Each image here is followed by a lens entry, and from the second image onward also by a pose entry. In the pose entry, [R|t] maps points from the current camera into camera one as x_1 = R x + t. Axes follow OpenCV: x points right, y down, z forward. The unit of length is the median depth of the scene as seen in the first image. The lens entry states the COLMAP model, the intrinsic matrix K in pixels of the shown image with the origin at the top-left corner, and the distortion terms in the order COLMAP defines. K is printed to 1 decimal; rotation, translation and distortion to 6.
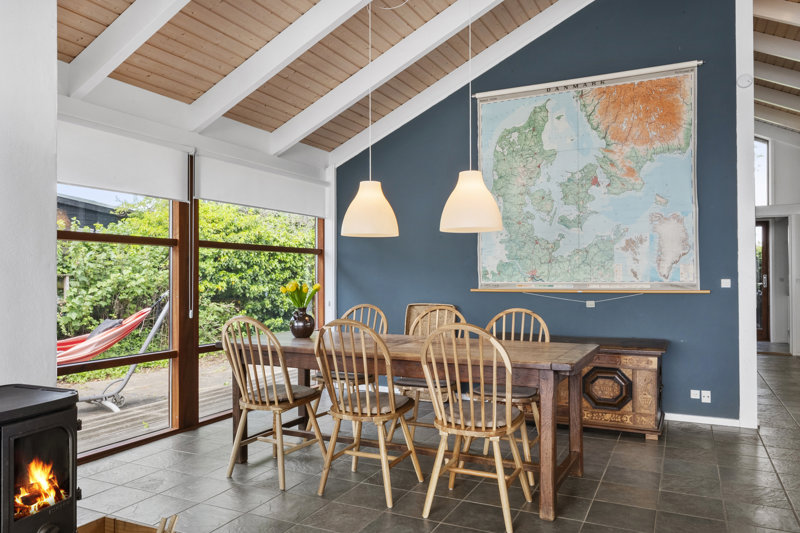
lens RADIAL K [[585.1, 0, 400.4], [0, 585.1, 266.3], [0, 0, 1]] dist [0.005222, 0.000685]
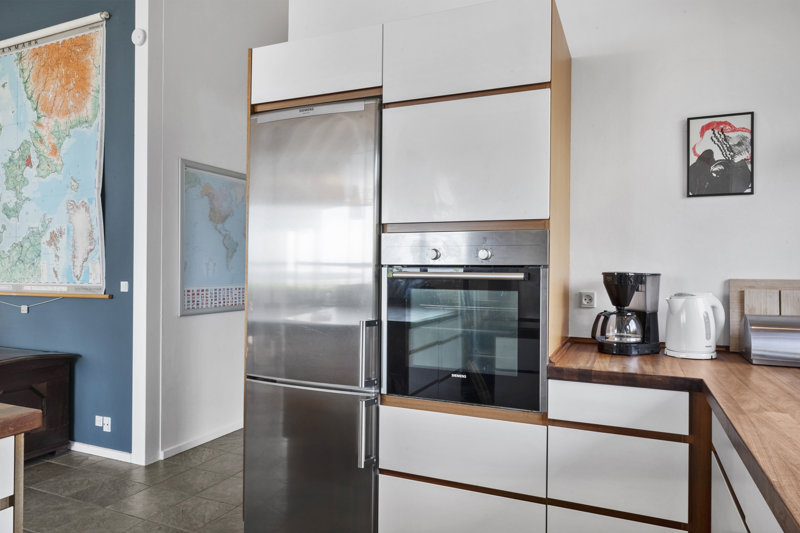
lens RADIAL K [[529.4, 0, 399.5], [0, 529.4, 267.1], [0, 0, 1]] dist [0.003349, 0.001932]
pose [[0.999249, 0.008814, 0.037732, 0.854723], [-0.009285, 0.999881, 0.012326, -0.010185], [-0.037619, -0.012667, 0.999212, 0.232781]]
